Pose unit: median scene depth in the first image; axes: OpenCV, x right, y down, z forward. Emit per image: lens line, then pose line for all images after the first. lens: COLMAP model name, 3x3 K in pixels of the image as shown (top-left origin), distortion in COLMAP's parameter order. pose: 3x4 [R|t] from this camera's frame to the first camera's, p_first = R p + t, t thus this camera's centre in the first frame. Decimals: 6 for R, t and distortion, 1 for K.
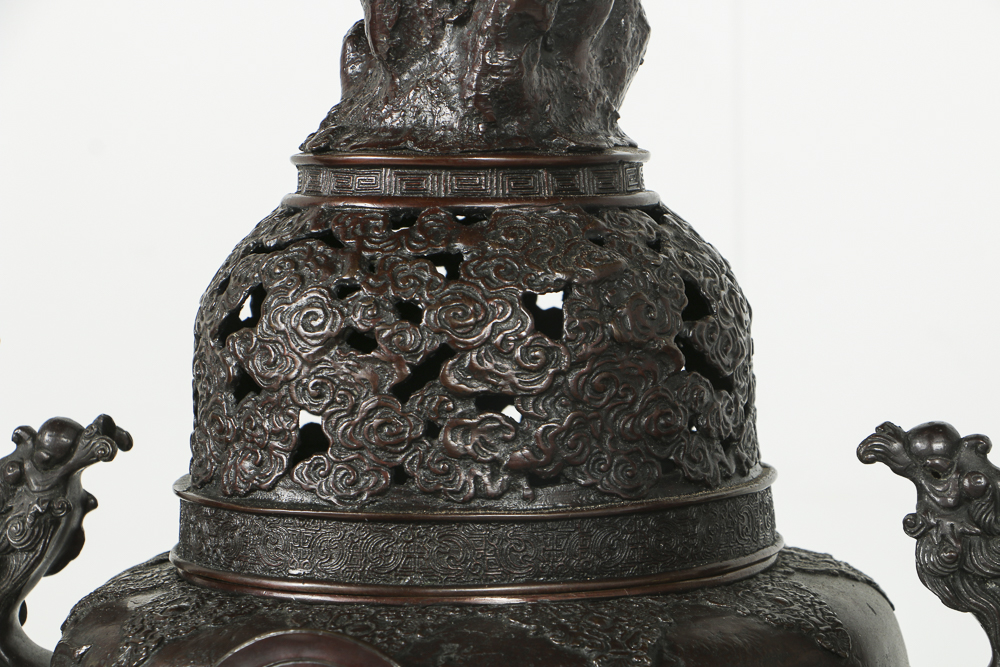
lens RADIAL K [[3006.3, 0, 500.0], [0, 3006.3, 333.5], [0, 0, 1]] dist [0.357737, 0.649891]
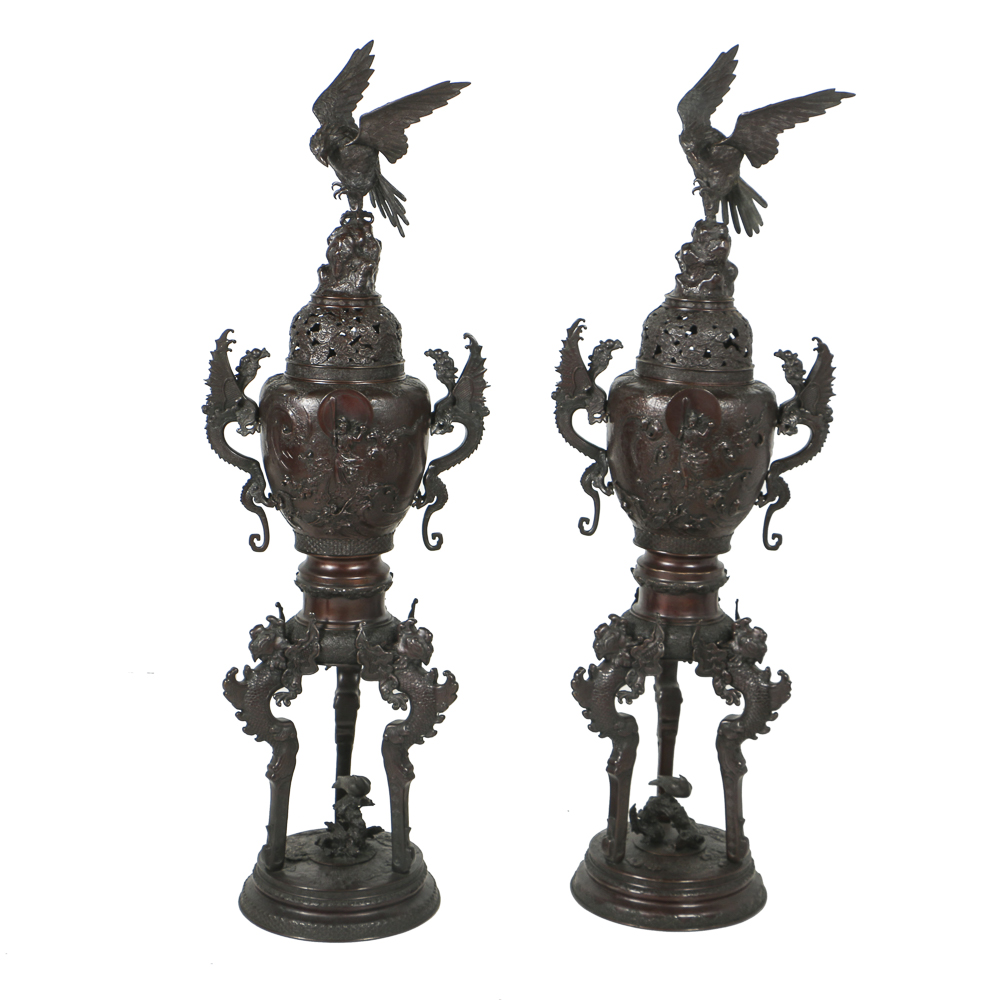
lens RADIAL K [[2022.0, 0, 500.0], [0, 2022.0, 500.0], [0, 0, 1]] dist [0.021171, -0.075351]
pose [[0.918050, -0.037644, 0.394674, -1.155528], [-0.010689, 0.992770, 0.119555, -0.130760], [-0.396321, -0.113976, 0.911010, -2.272199]]
